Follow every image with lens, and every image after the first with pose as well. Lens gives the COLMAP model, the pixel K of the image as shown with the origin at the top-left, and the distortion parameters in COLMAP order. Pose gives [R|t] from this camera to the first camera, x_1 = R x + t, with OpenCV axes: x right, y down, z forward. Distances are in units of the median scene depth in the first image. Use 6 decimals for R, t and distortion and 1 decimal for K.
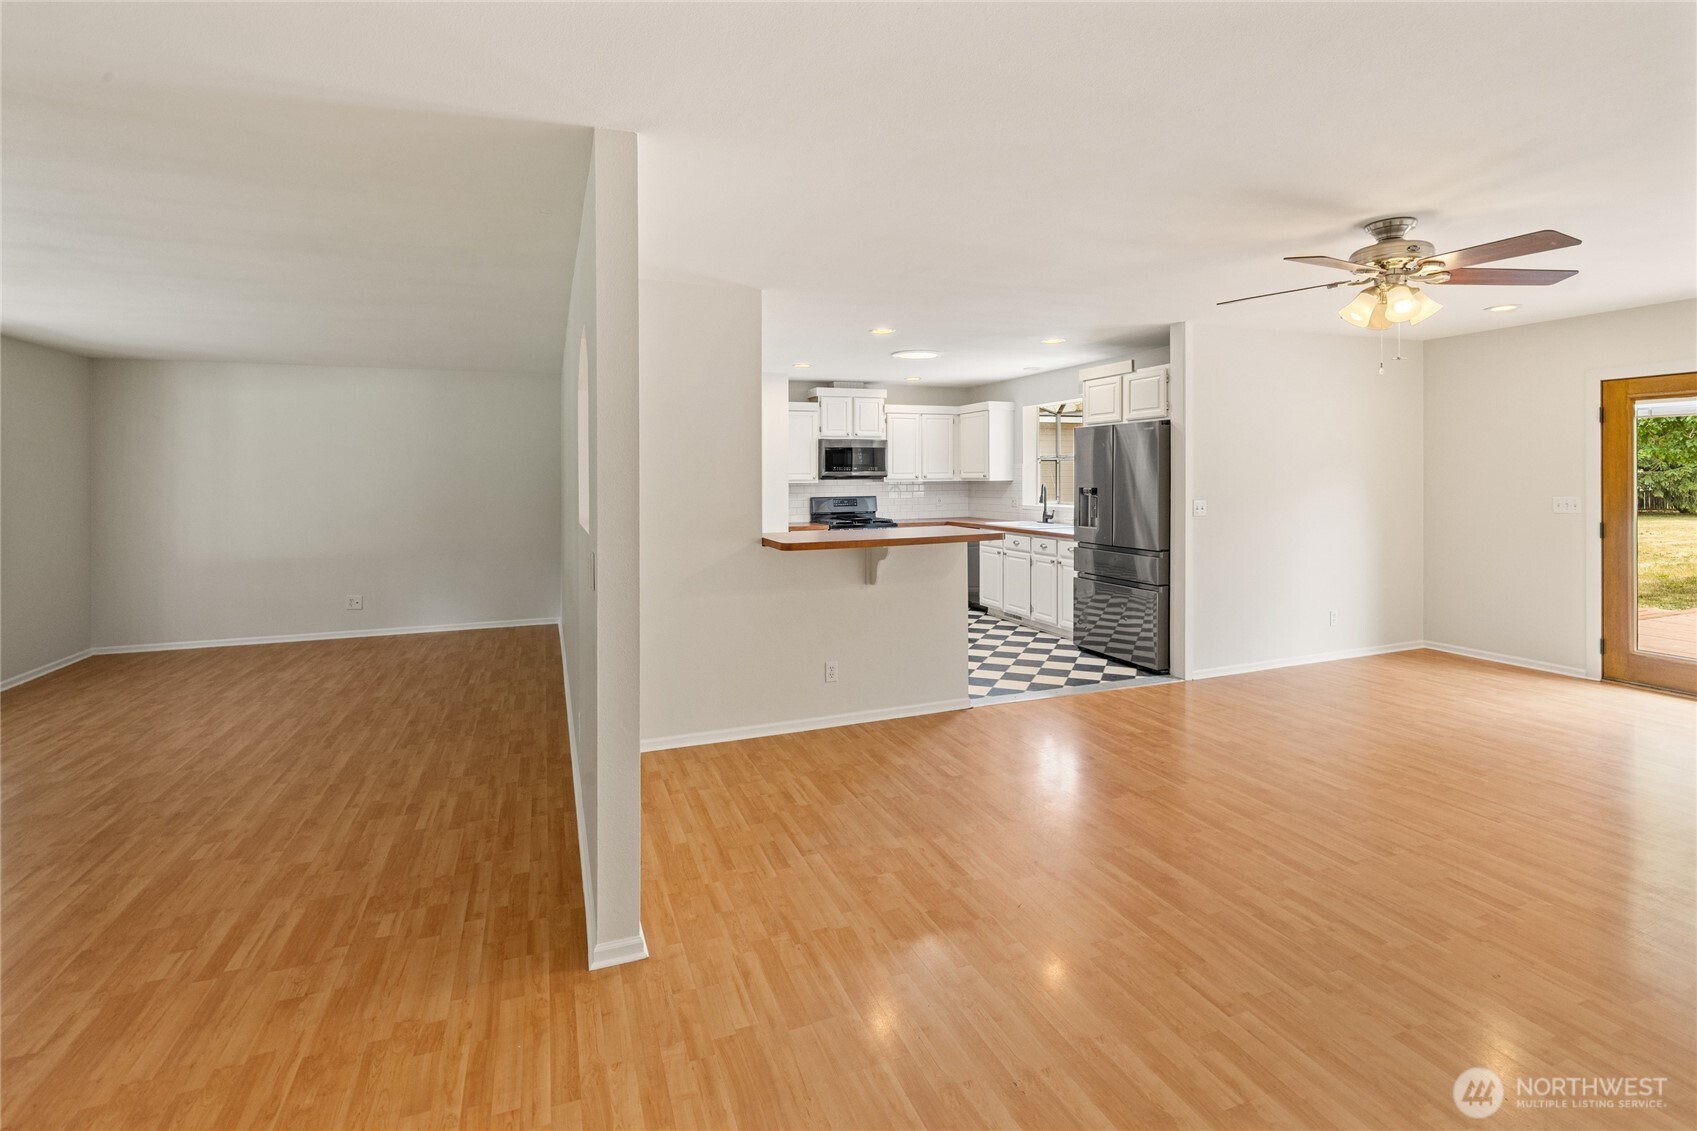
lens RADIAL K [[777.1, 0, 825.8], [0, 777.1, 492.7], [0, 0, 1]] dist [-0.010864, 0.002546]
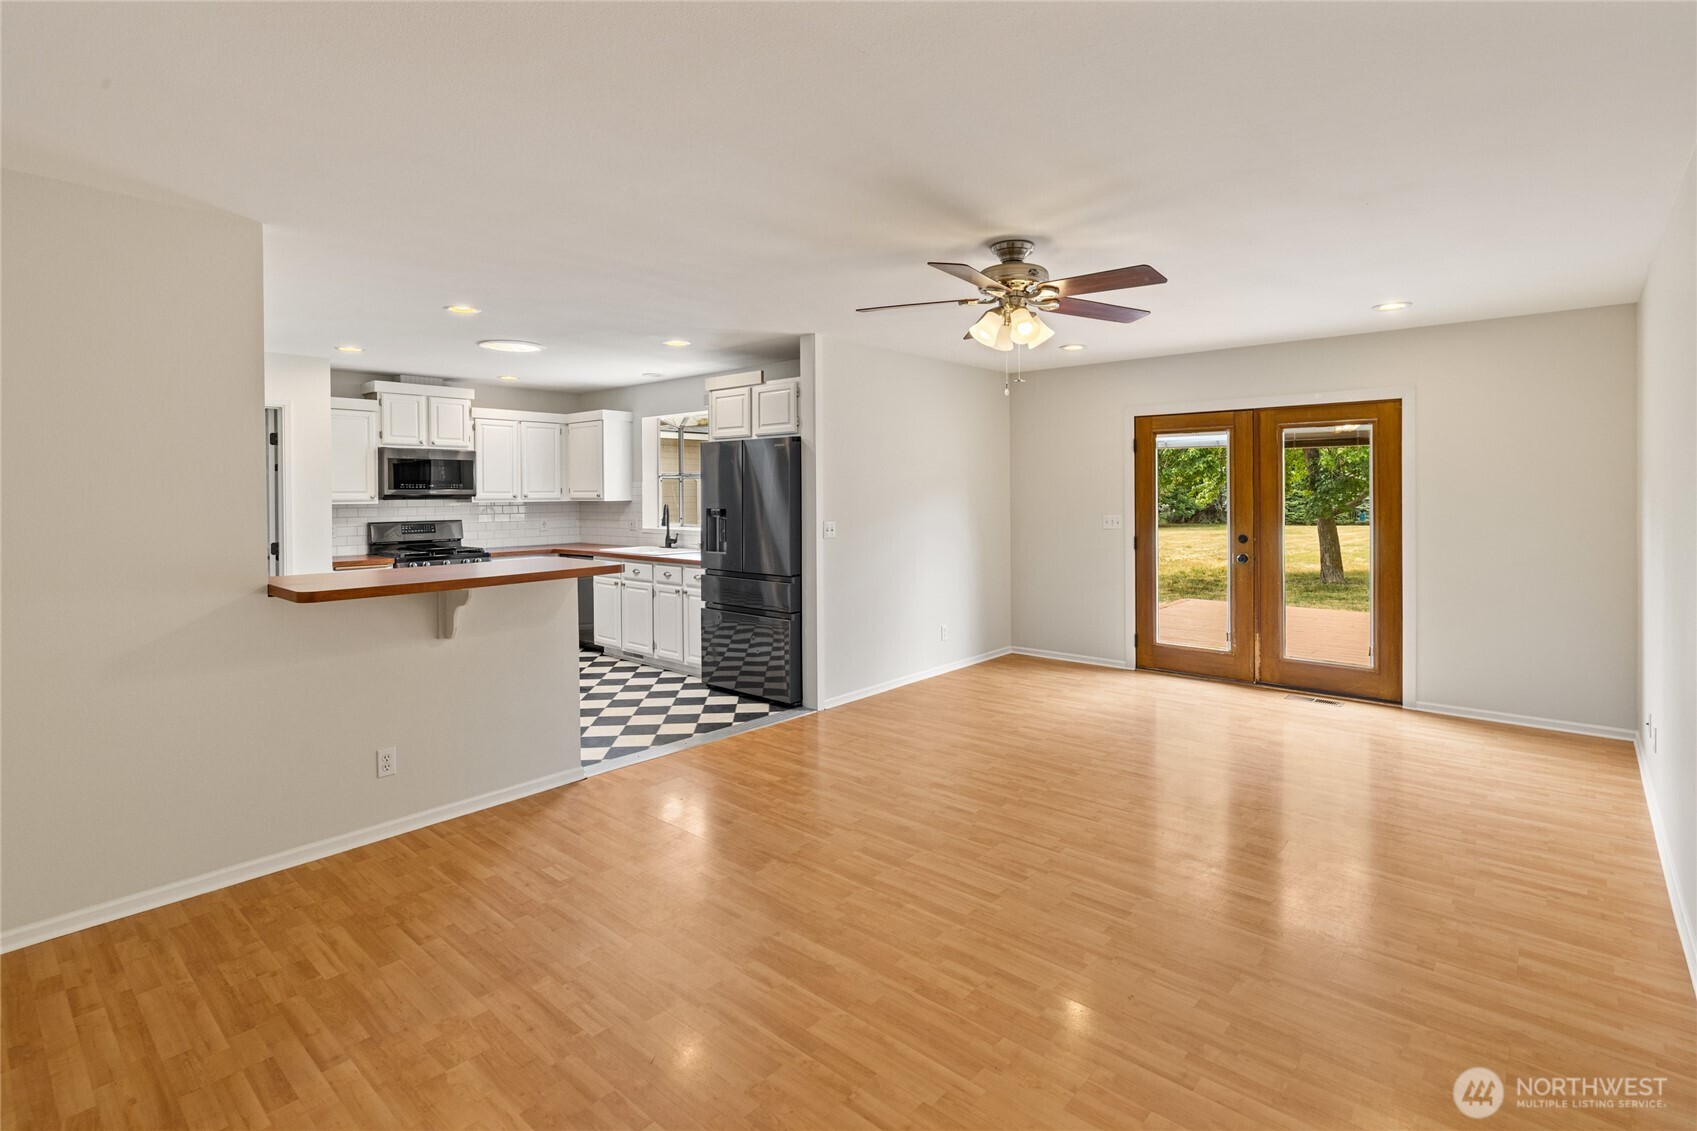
lens RADIAL K [[821.1, 0, 858.1], [0, 821.1, 516.8], [0, 0, 1]] dist [-0.003703, 0.001413]
pose [[0.873785, -0.009632, 0.486218, 0.023388], [0.007516, 0.999952, 0.006302, -0.002875], [-0.486255, -0.001852, 0.873815, 0.115383]]
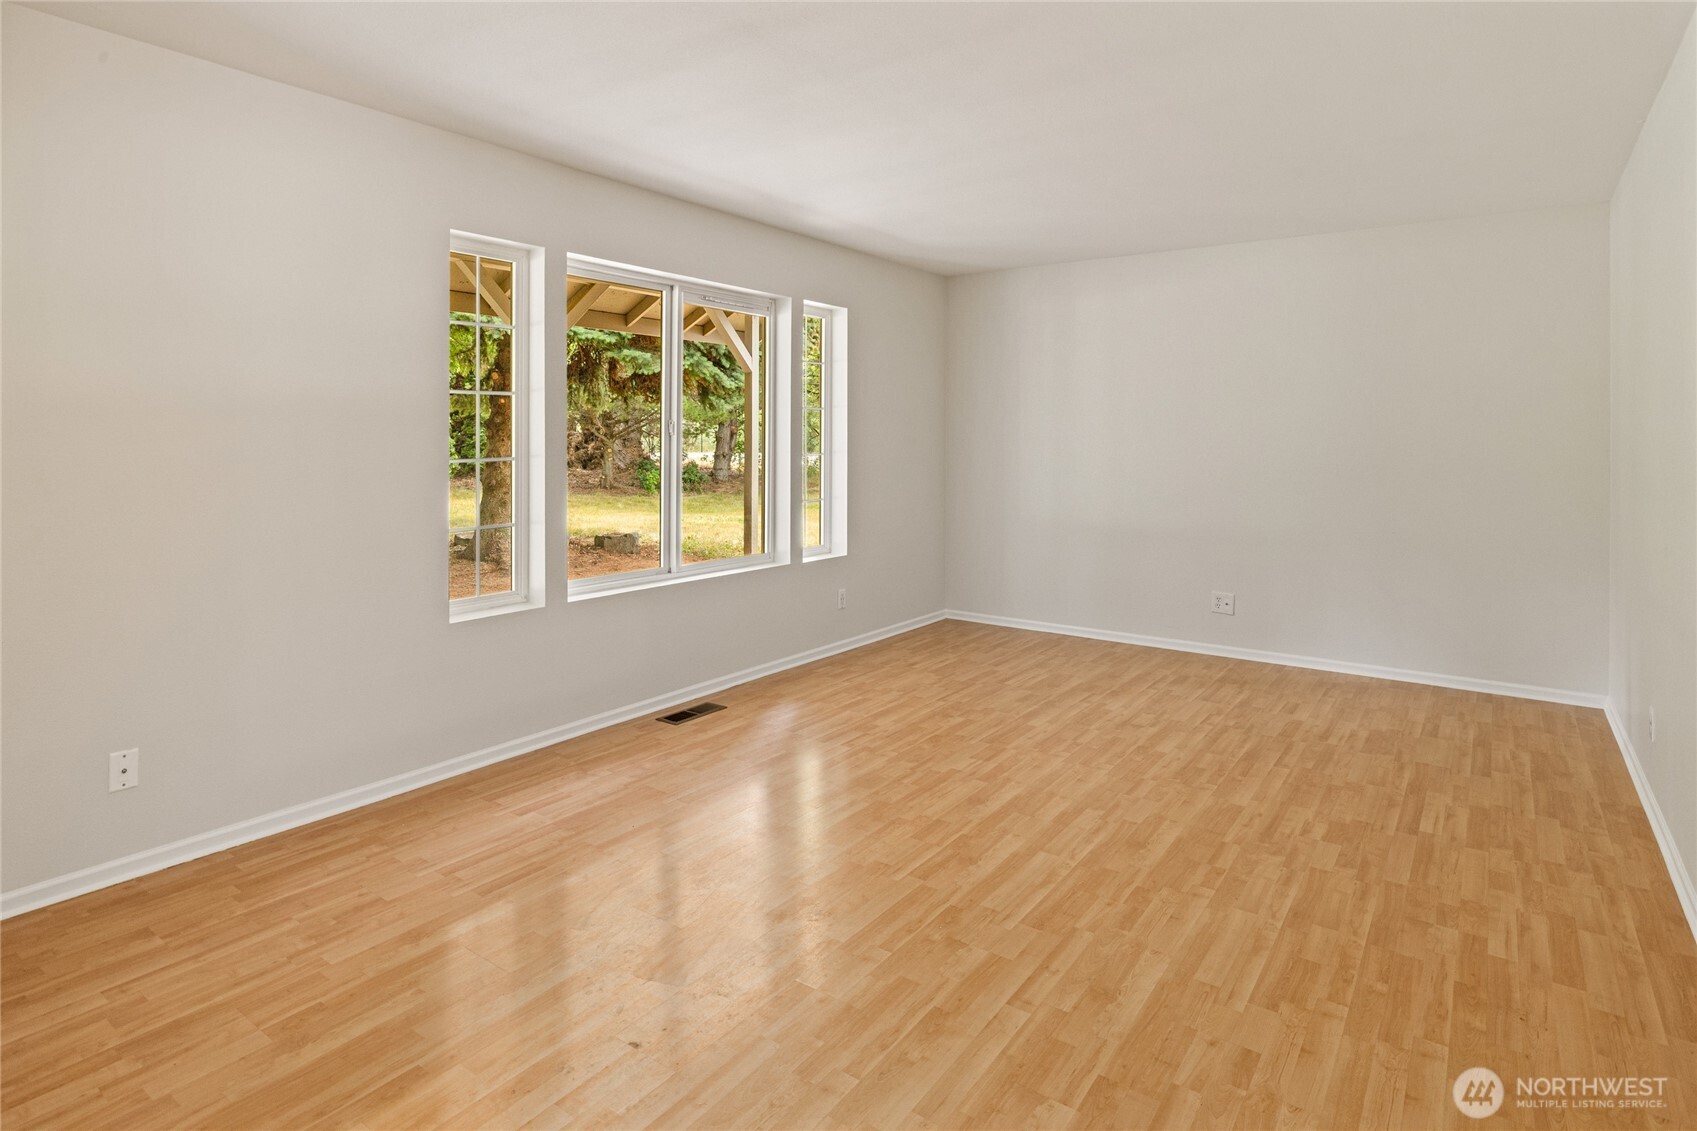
lens RADIAL K [[905.0, 0, 847.5], [0, 905.0, 545.2], [0, 0, 1]] dist [-0.002977, -0.000249]
pose [[0.564592, 0.109493, -0.818076, -0.281791], [-0.027911, 0.993128, 0.113660, 0.023855], [0.824898, -0.041338, 0.563767, 0.507479]]
